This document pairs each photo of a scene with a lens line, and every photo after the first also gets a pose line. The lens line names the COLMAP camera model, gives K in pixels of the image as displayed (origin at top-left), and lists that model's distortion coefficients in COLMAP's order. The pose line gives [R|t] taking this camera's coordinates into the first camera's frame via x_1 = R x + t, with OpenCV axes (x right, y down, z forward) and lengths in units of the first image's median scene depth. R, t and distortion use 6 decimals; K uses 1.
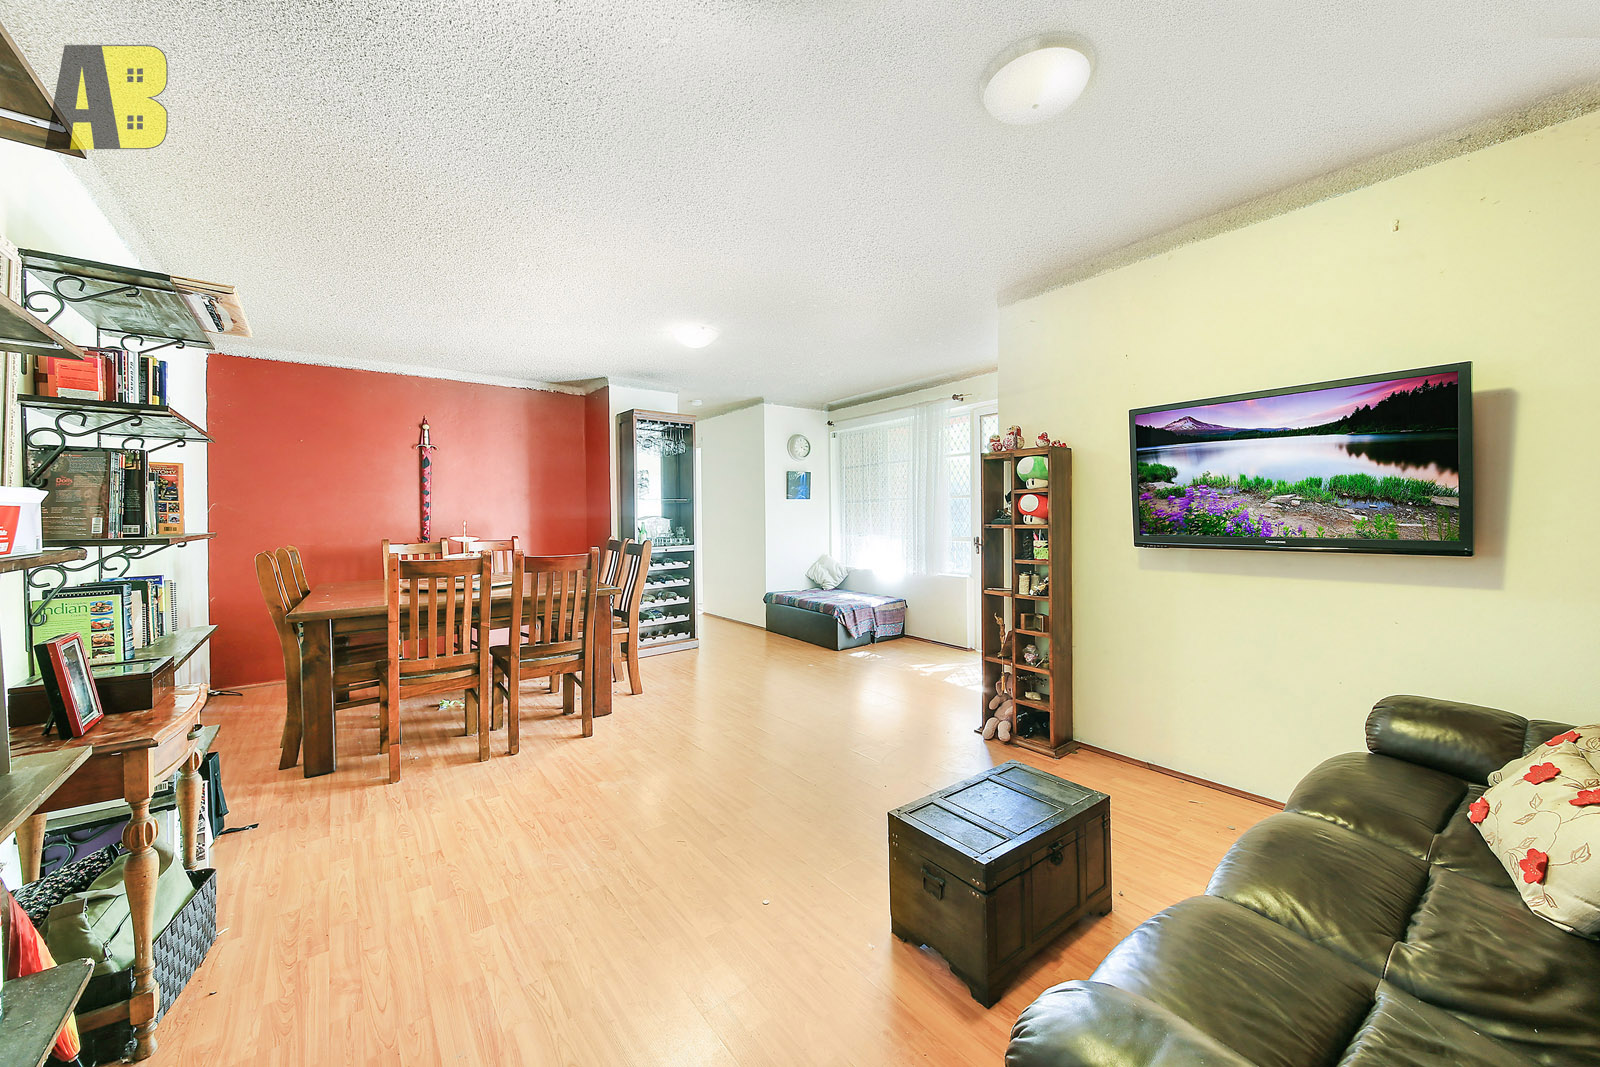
lens RADIAL K [[545.1, 0, 876.4], [0, 545.1, 516.6], [0, 0, 1]] dist [-0.000873, -0.000045]
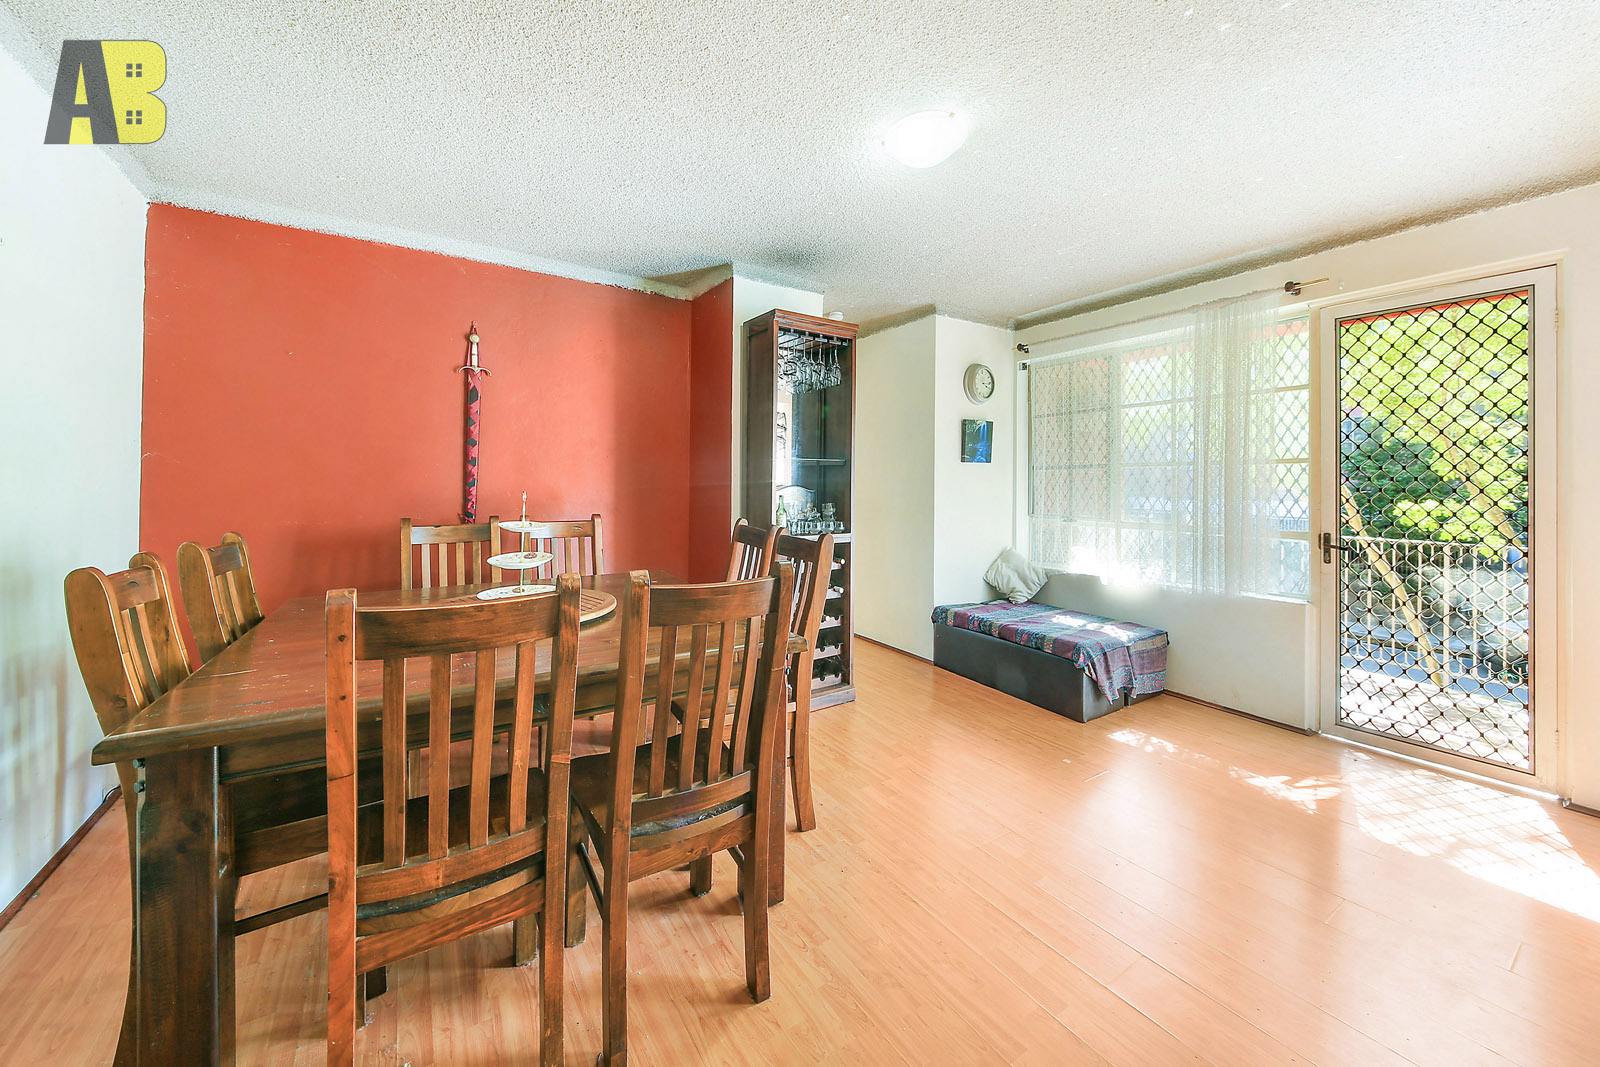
lens RADIAL K [[580.4, 0, 799.6], [0, 580.4, 479.1], [0, 0, 1]] dist [0.001322, 0.000037]
pose [[0.977828, 0.019347, -0.208512, -0.254664], [-0.020964, 0.999765, -0.005546, -0.004828], [0.208355, 0.009795, 0.978004, 0.340752]]
